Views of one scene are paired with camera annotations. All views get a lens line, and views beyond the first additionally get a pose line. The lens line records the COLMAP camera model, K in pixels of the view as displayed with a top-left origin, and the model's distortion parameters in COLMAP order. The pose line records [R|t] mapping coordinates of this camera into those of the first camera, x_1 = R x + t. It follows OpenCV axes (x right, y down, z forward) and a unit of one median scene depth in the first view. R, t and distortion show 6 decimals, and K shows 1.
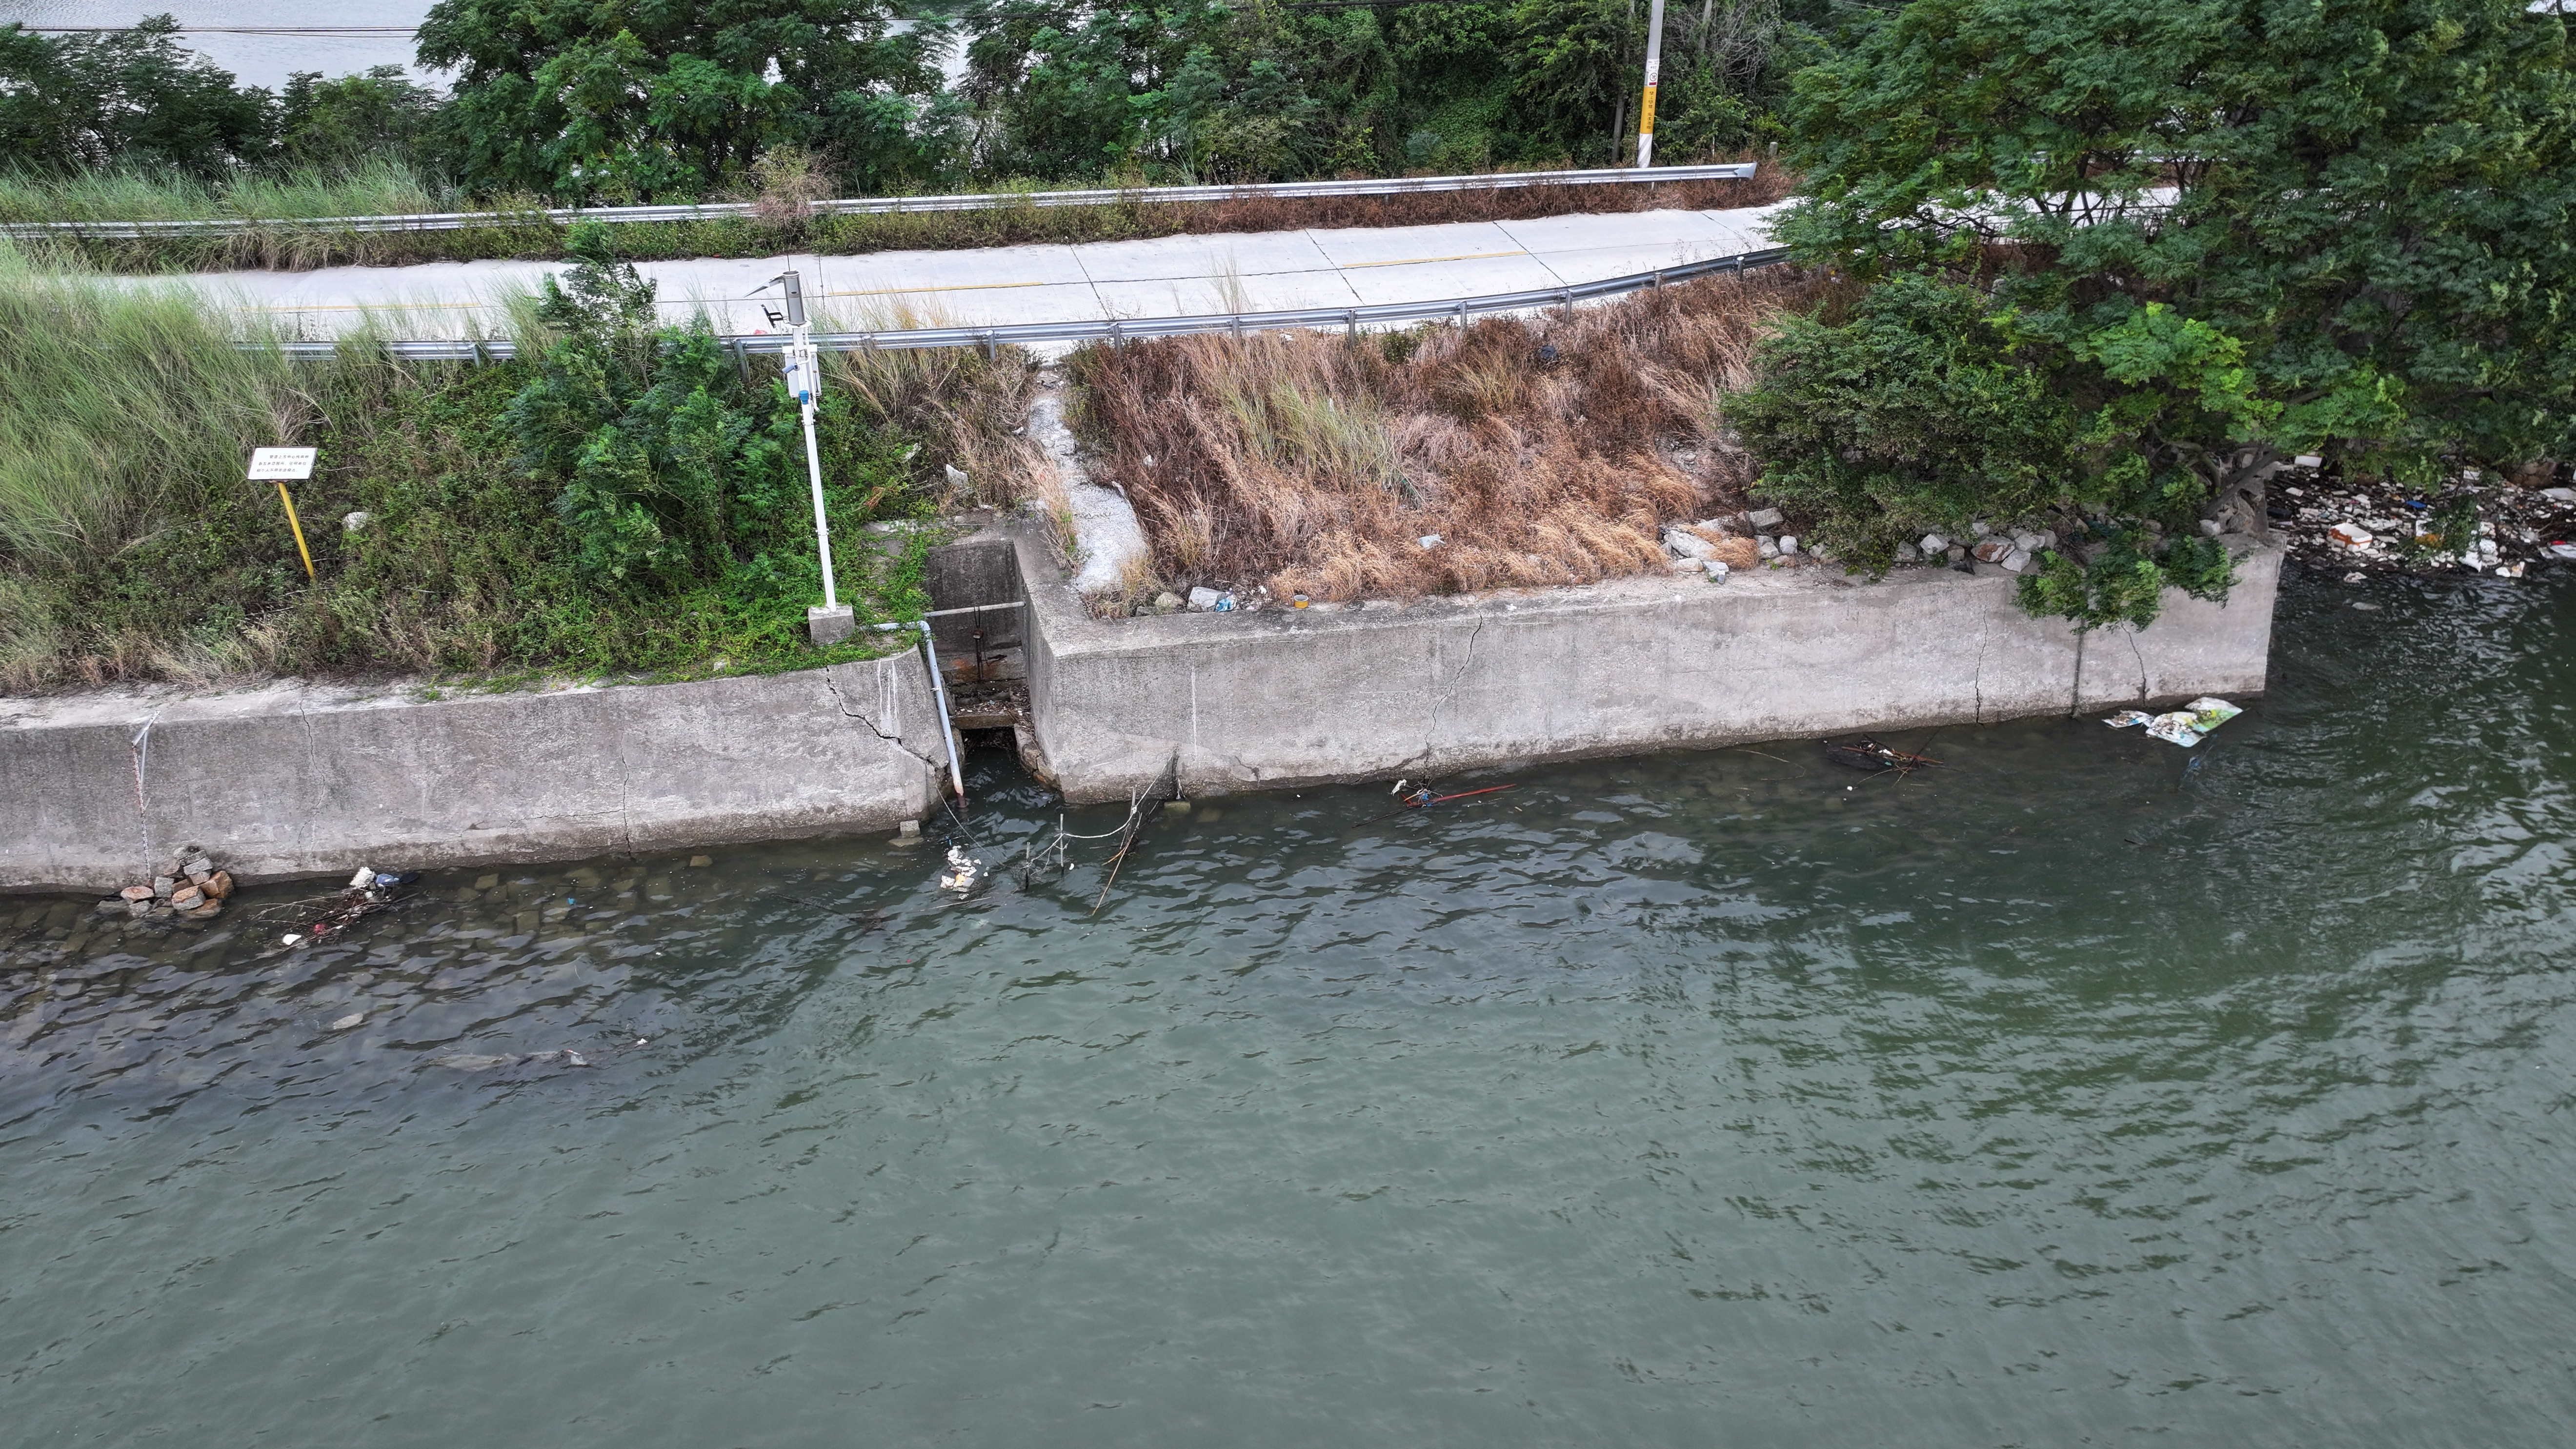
lens RADIAL K [[1832.5, 0, 1299.3], [0, 1832.5, 727.1], [0, 0, 1]] dist [-0.000108, 0.004105]
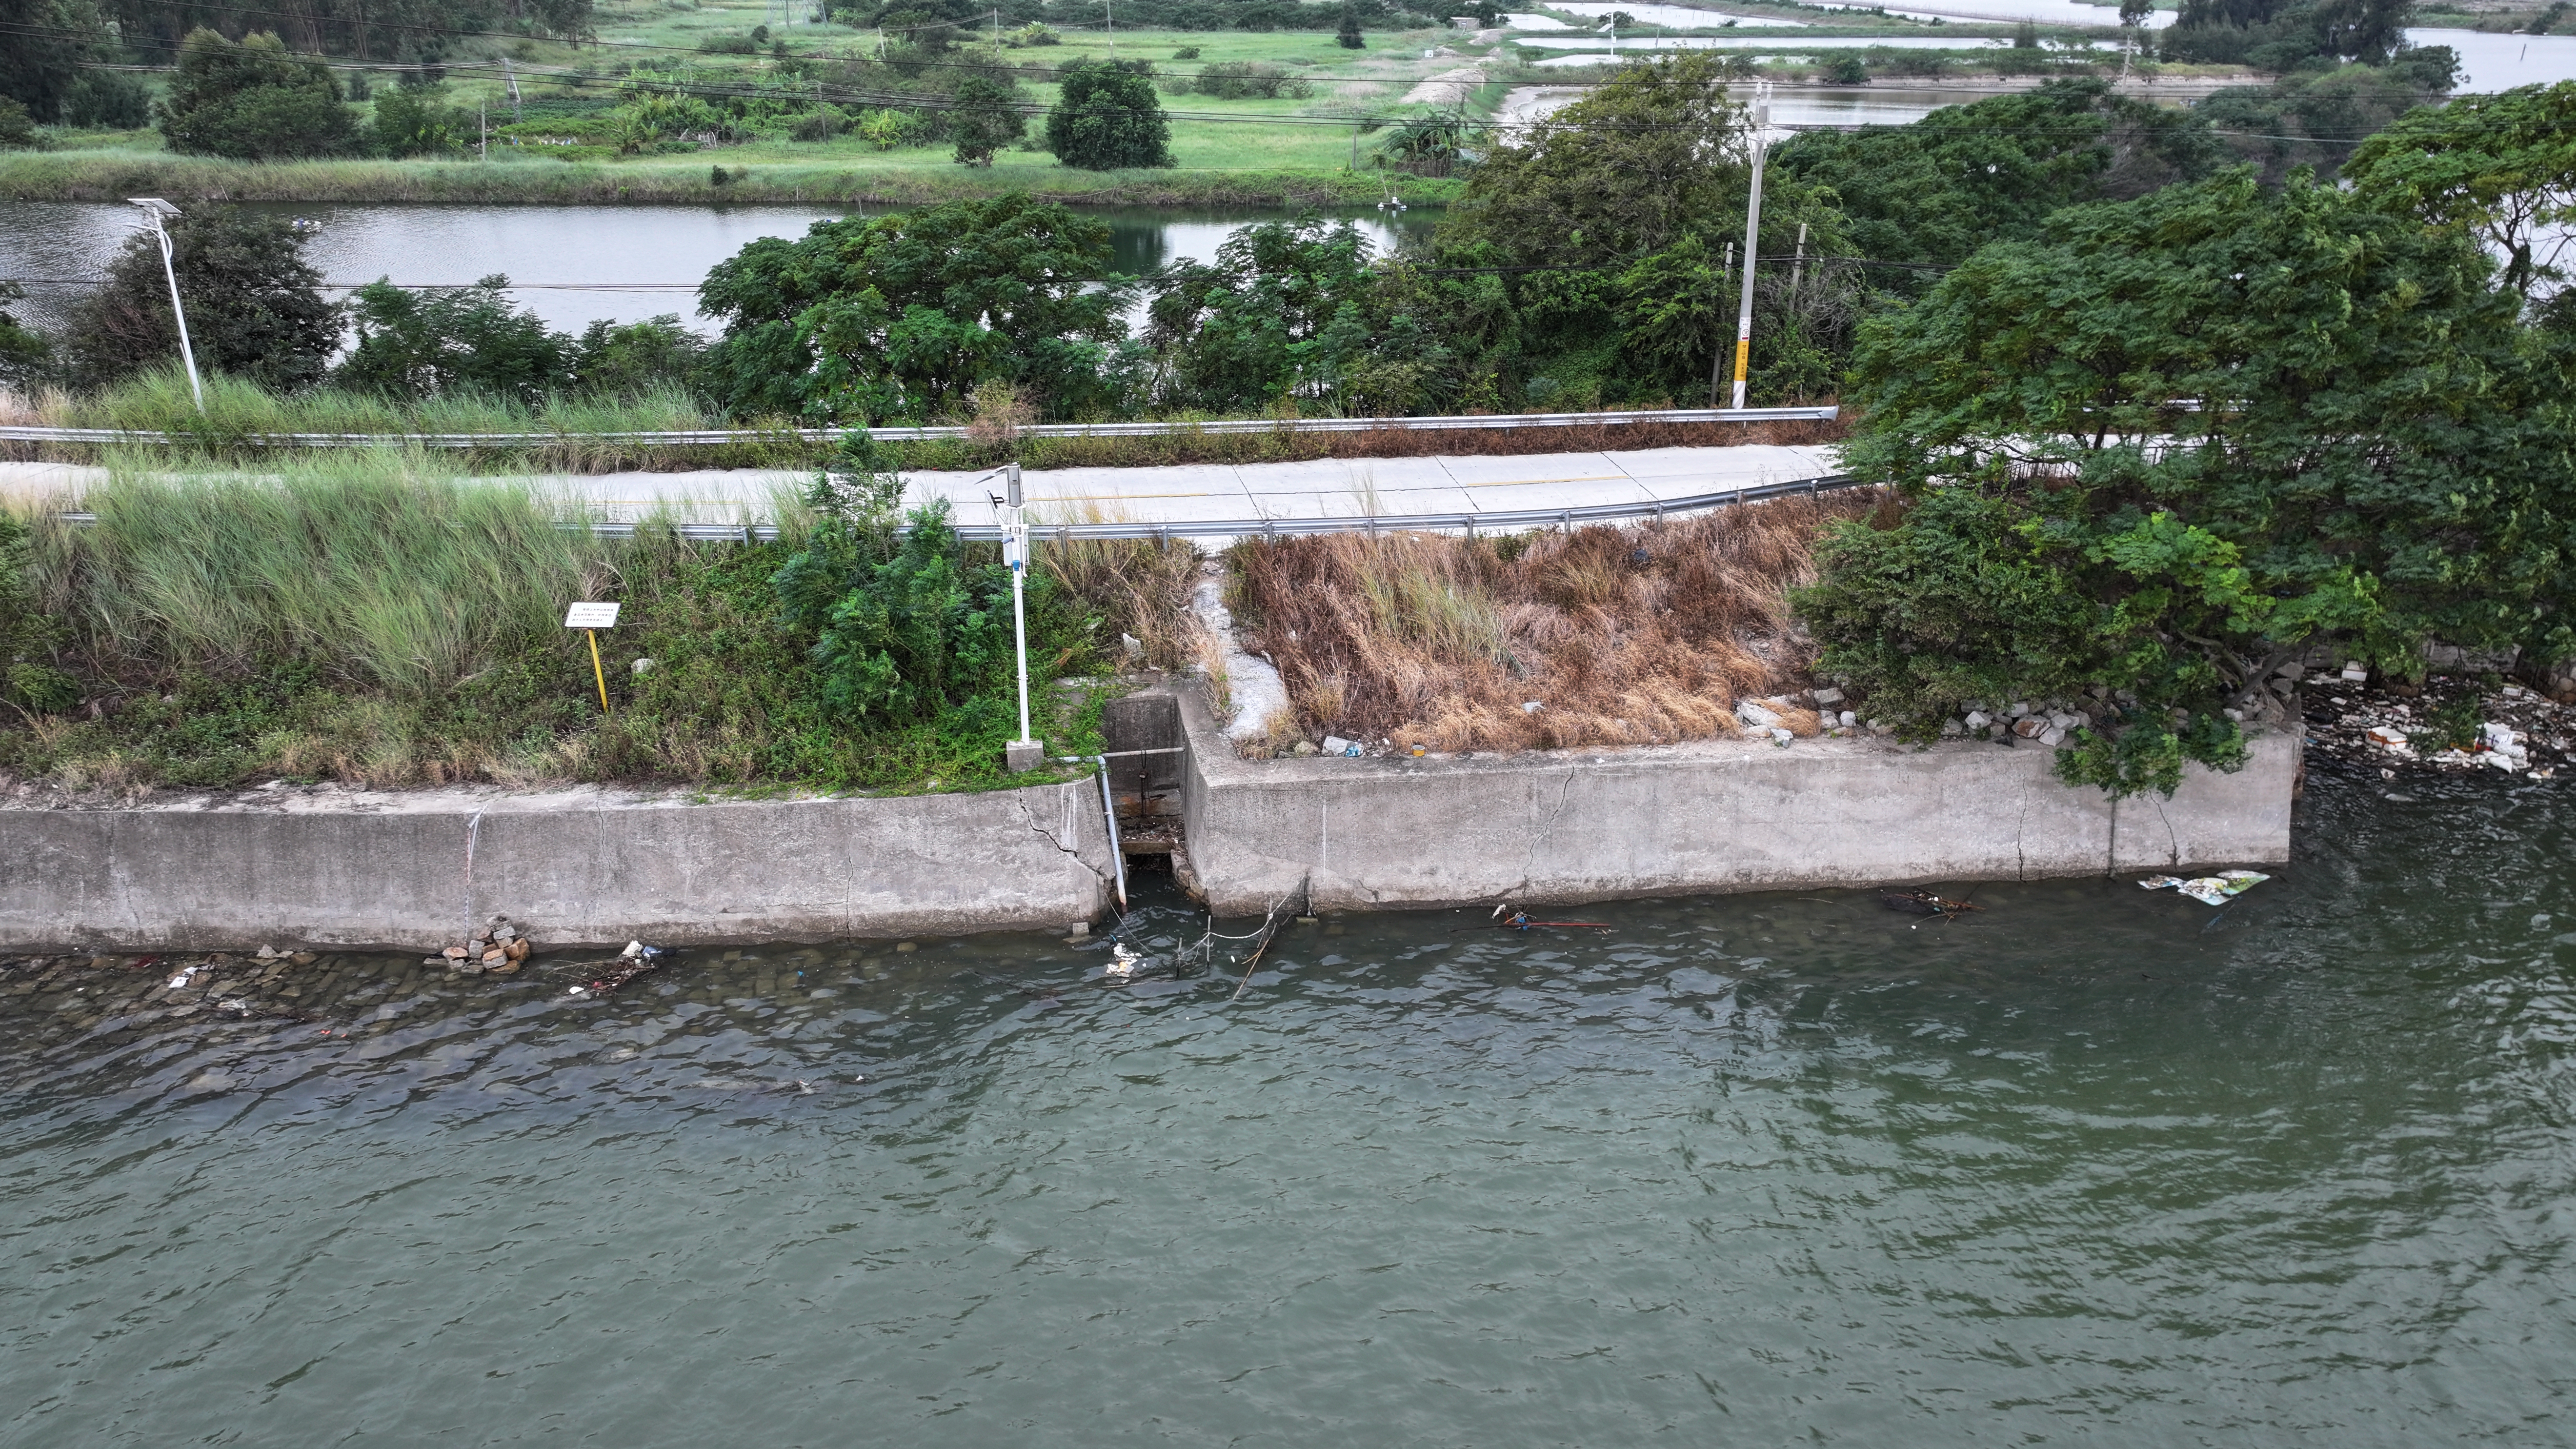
lens RADIAL K [[1832.5, 0, 1293.9], [0, 1832.5, 717.1], [0, 0, 1]] dist [-0.000108, 0.004105]
pose [[0.996583, 0.024902, -0.078752, 0.012753], [-0.035894, 0.989302, -0.141399, 0.076533], [0.074388, 0.143742, 0.986815, -0.160711]]
